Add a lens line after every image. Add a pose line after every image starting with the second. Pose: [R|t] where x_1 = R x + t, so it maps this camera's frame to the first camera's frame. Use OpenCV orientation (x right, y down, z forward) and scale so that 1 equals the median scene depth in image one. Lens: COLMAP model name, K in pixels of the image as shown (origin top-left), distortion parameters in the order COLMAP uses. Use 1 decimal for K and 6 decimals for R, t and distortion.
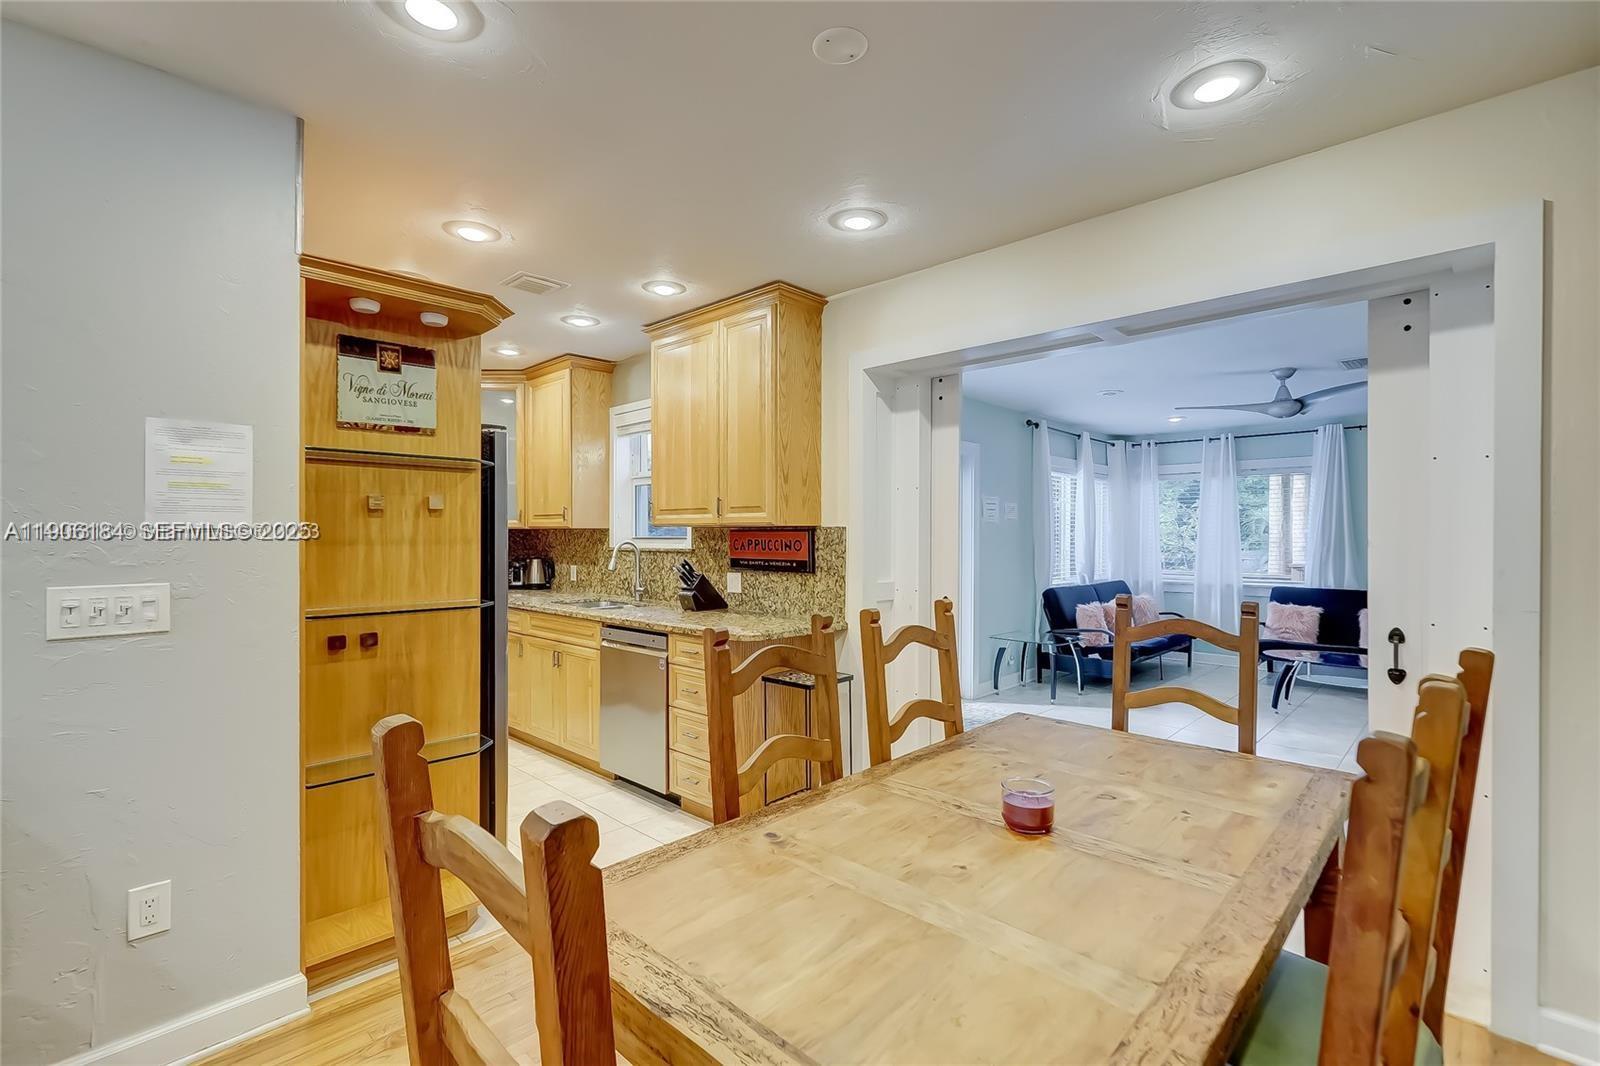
lens RADIAL K [[727.6, 0, 798.9], [0, 727.6, 535.6], [0, 0, 1]] dist [-0.011558, 0.000144]
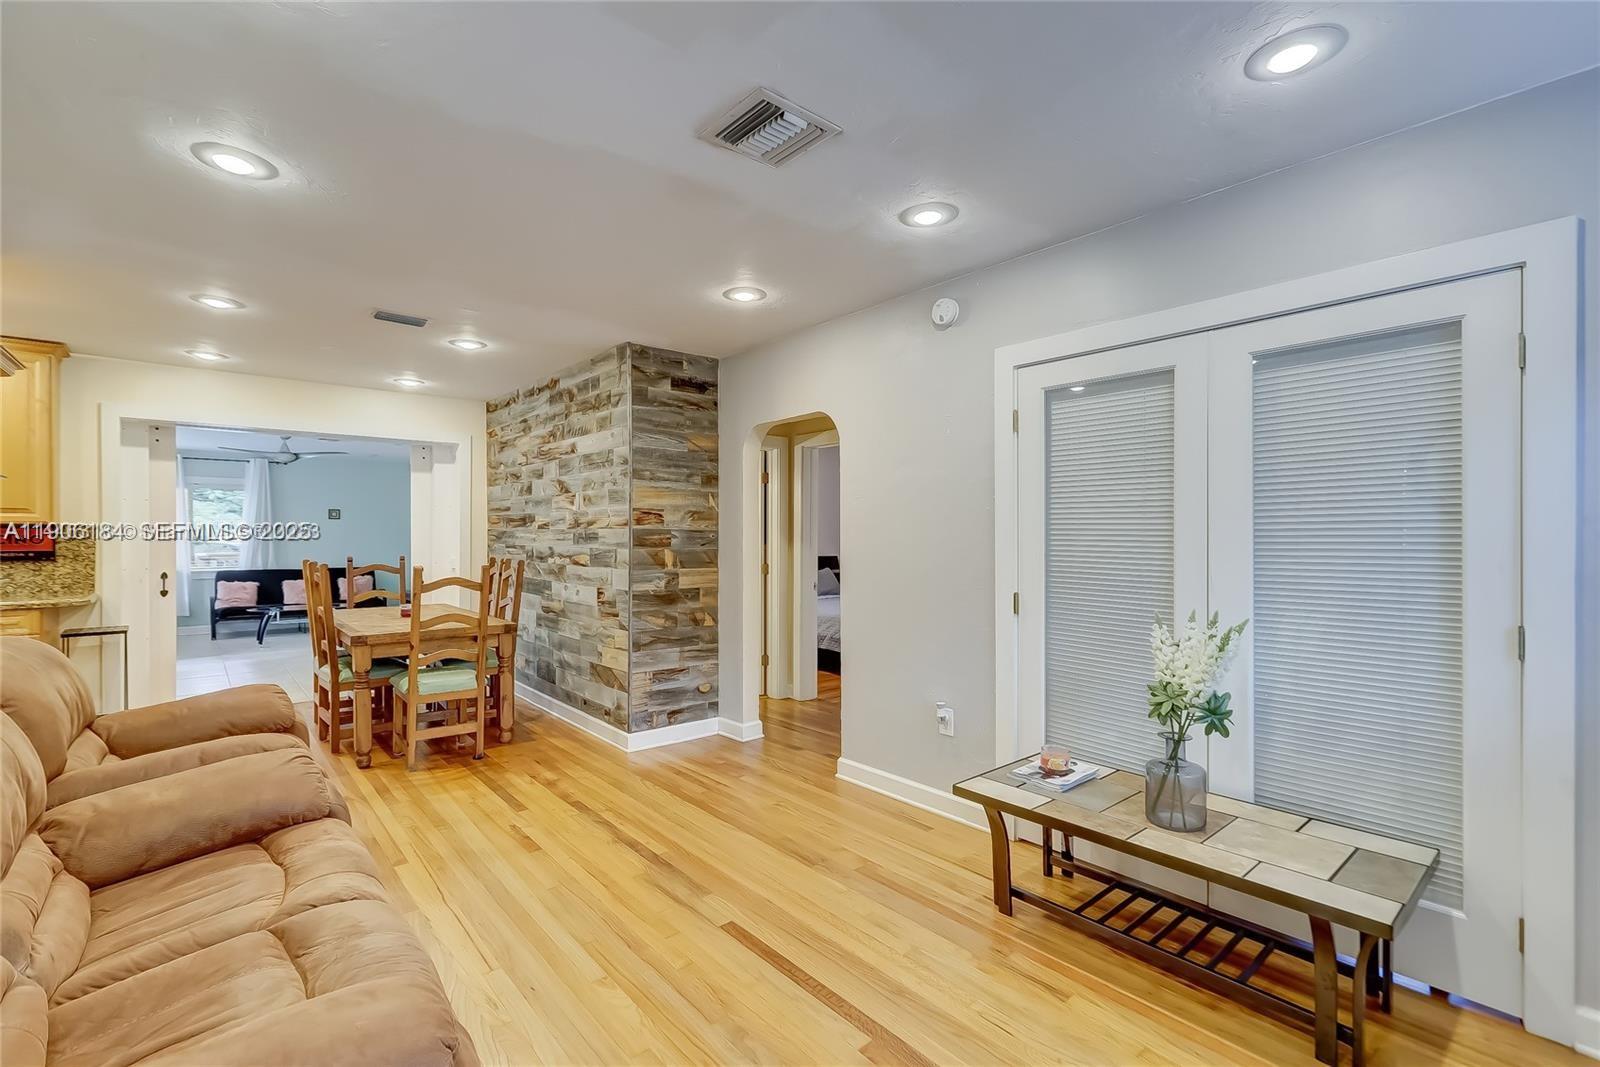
lens RADIAL K [[716.2, 0, 804.4], [0, 716.2, 537.4], [0, 0, 1]] dist [0.000535, 0.001318]
pose [[0.098196, -0.003176, 0.995162, -0.791775], [0.000611, 0.999995, 0.003131, 0.004821], [-0.995167, 0.000300, 0.098197, -0.327157]]
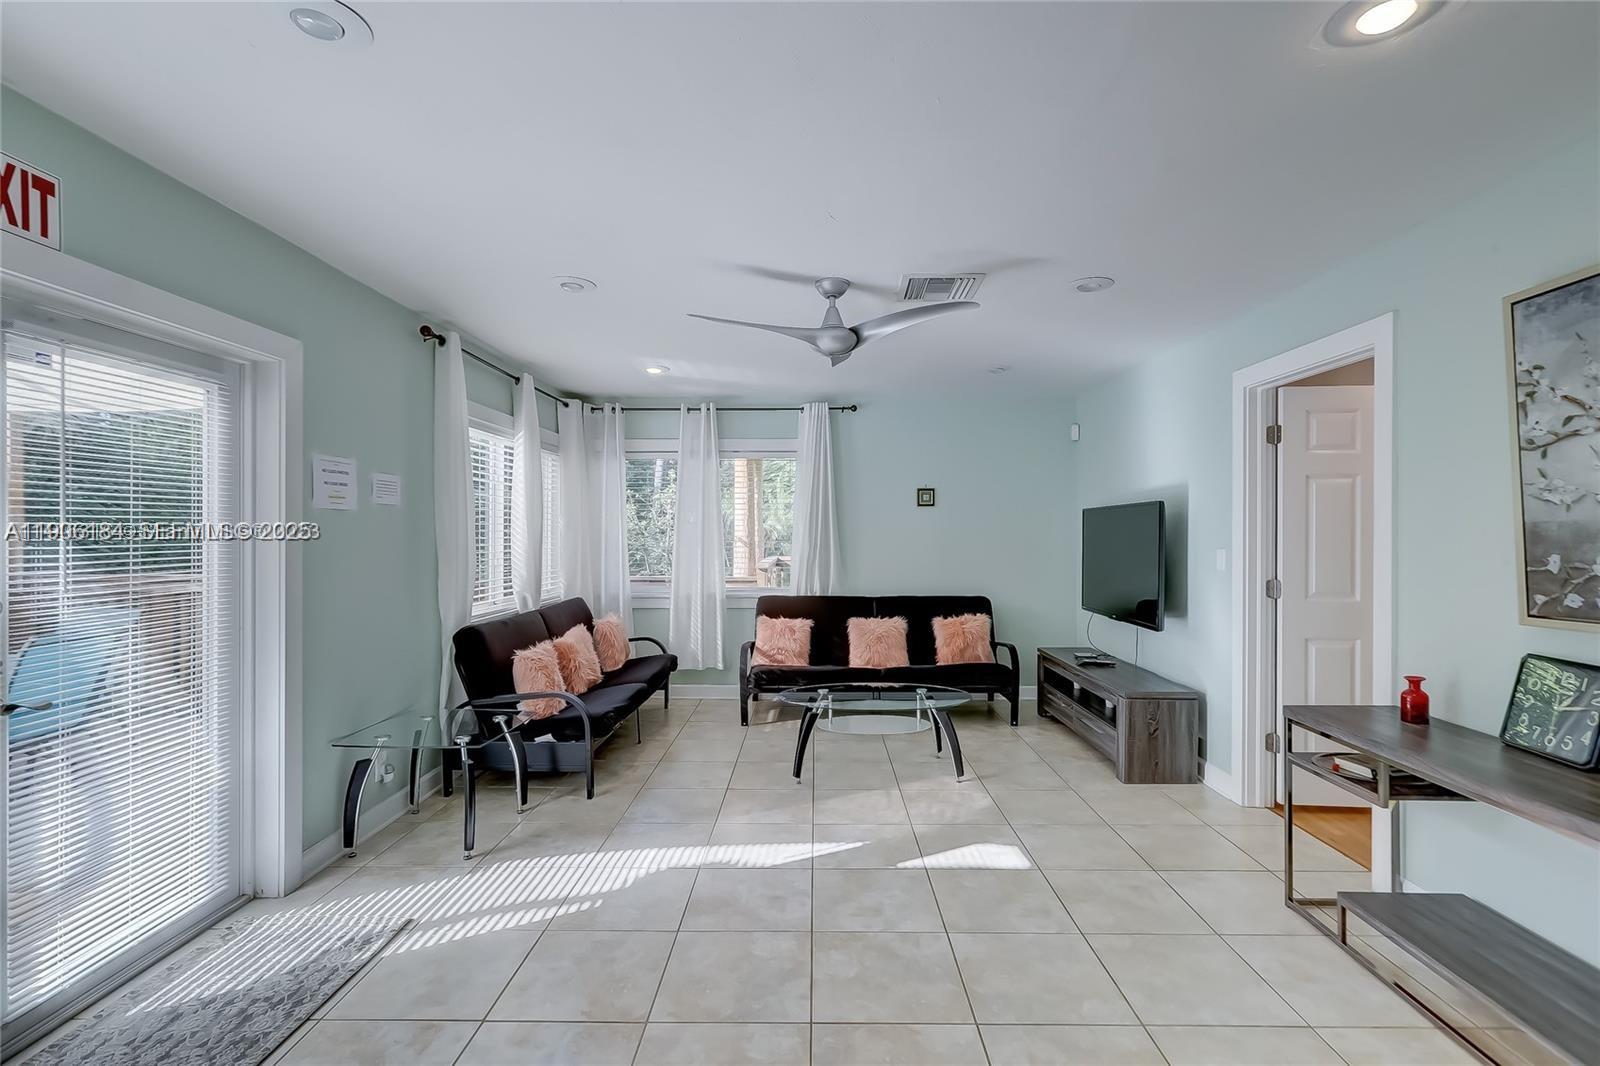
lens RADIAL K [[726.2, 0, 806.8], [0, 726.2, 532.8], [0, 0, 1]] dist [0.009167, 0.000849]
pose [[0.734173, -0.002949, 0.678956, 0.189368], [0.000856, 0.999994, 0.003417, -0.004526], [-0.678962, -0.001928, 0.734171, 0.490426]]
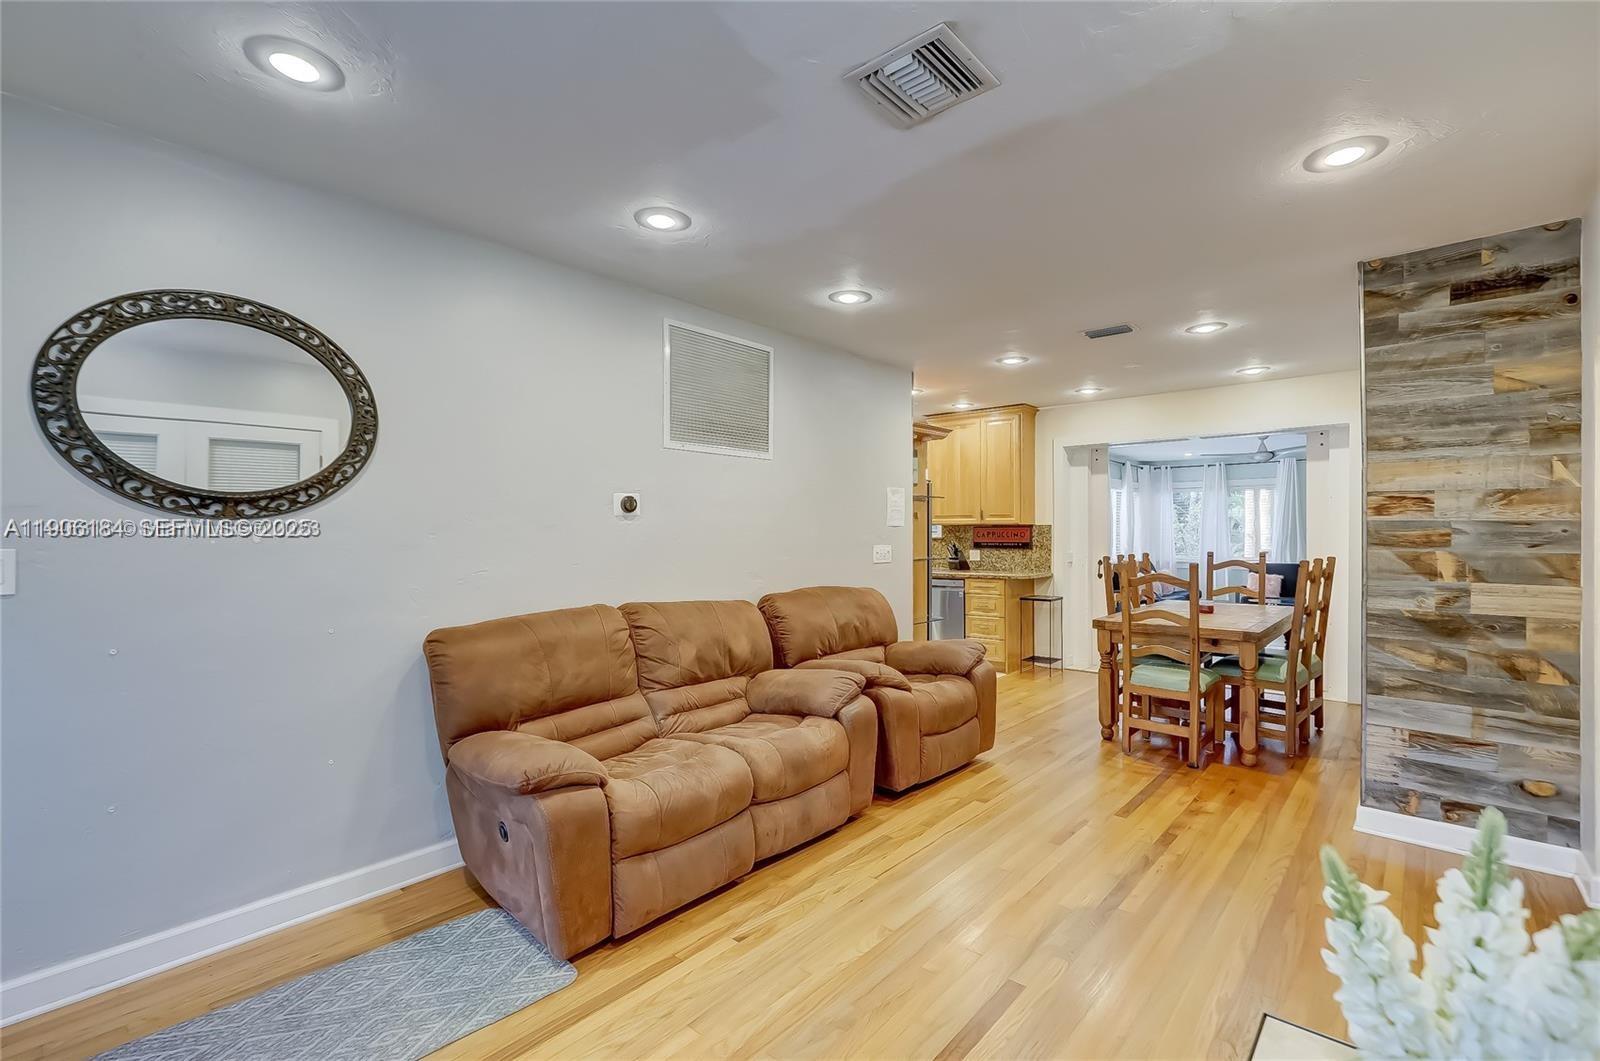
lens RADIAL K [[716.2, 0, 804.4], [0, 716.2, 534.4], [0, 0, 1]] dist [0.000535, 0.001318]
pose [[0.999017, -0.003732, 0.044178, -0.471321], [0.003663, 0.999992, 0.001649, 0.005669], [-0.044184, -0.001486, 0.999022, -0.625154]]
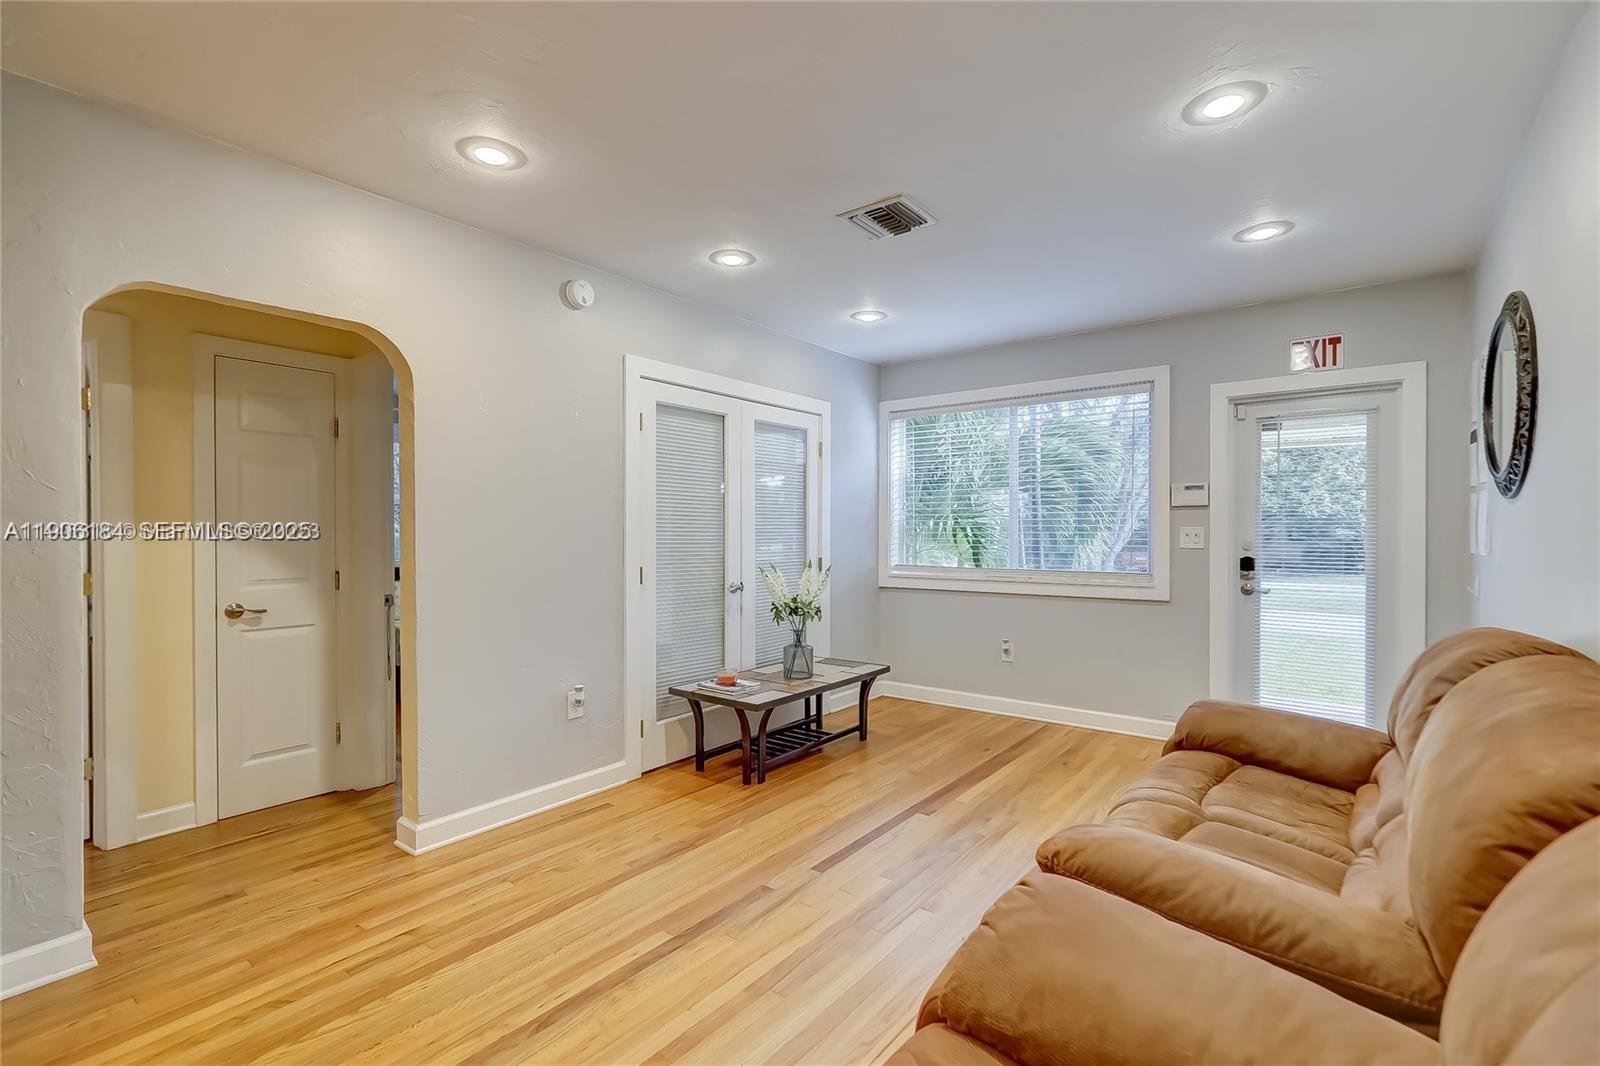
lens RADIAL K [[716.2, 0, 804.4], [0, 716.2, 536.9], [0, 0, 1]] dist [0.000535, 0.001318]
pose [[-0.994896, 0.000099, -0.100907, -0.275757], [-0.000850, 0.999956, 0.009358, 0.016723], [0.100903, 0.009396, -0.994852, 0.269660]]
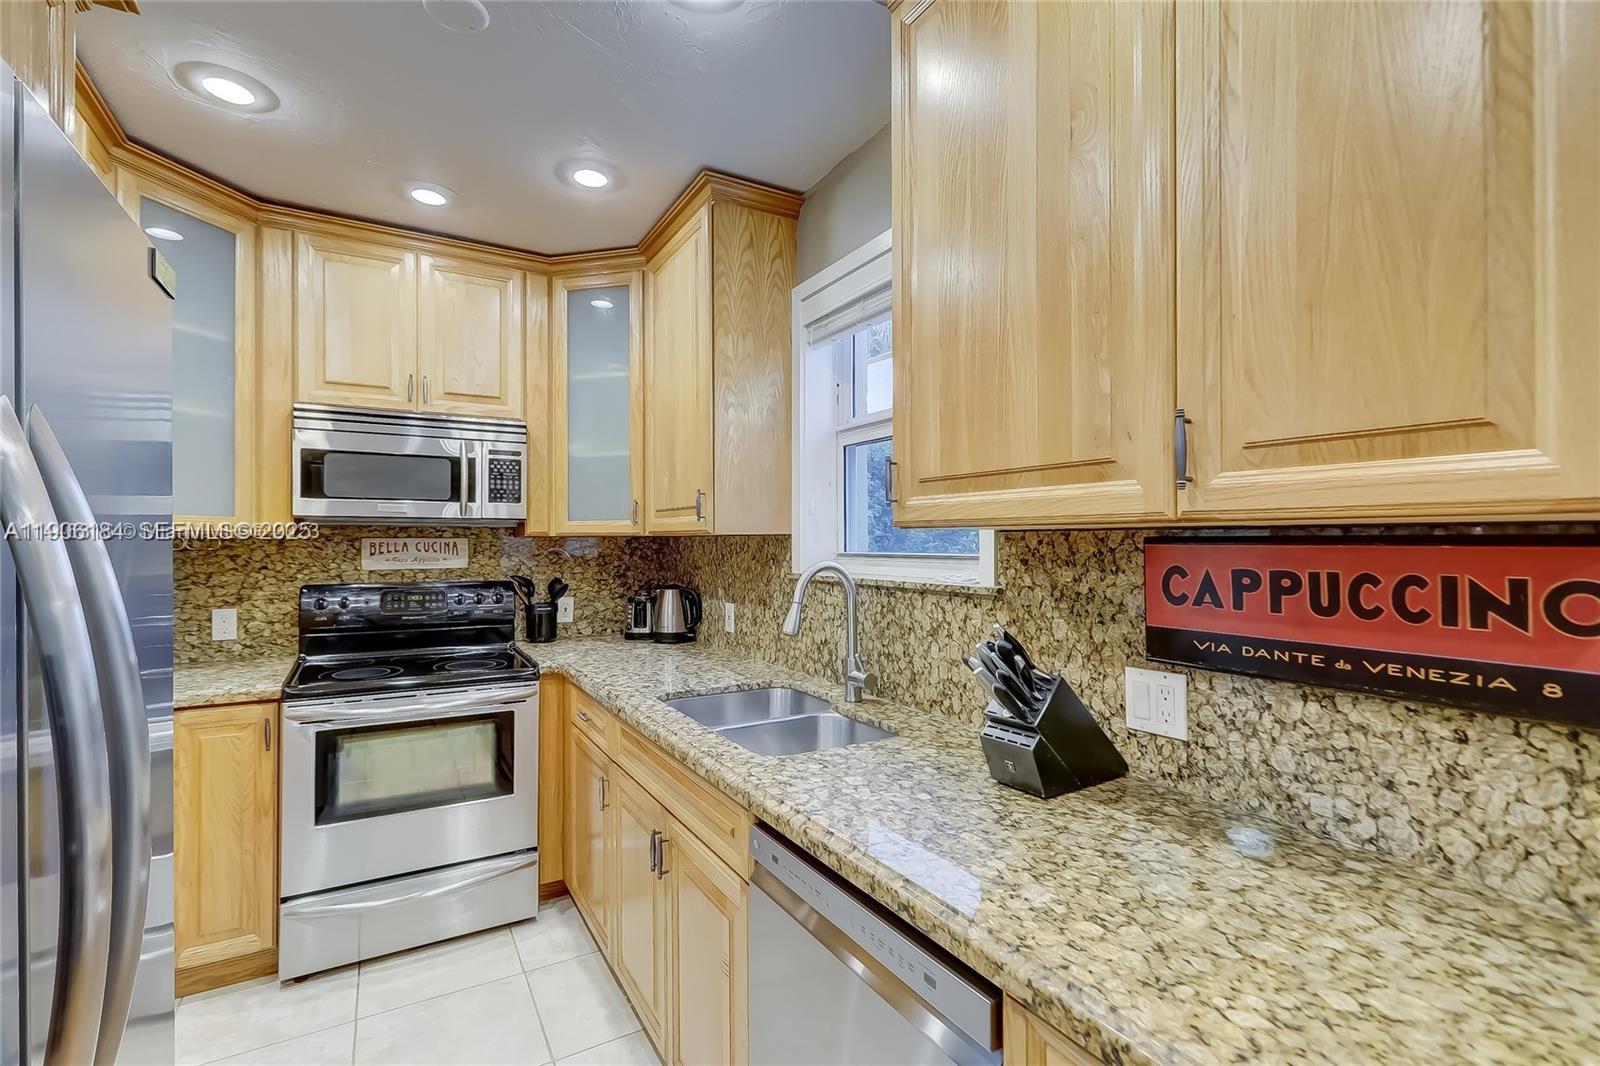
lens RADIAL K [[716.2, 0, 804.4], [0, 716.2, 536.9], [0, 0, 1]] dist [0.000535, 0.001318]
pose [[0.965511, -0.004233, -0.260326, -0.121672], [0.002894, 0.999981, -0.005527, -0.005145], [0.260345, 0.004583, 0.965505, 0.514038]]
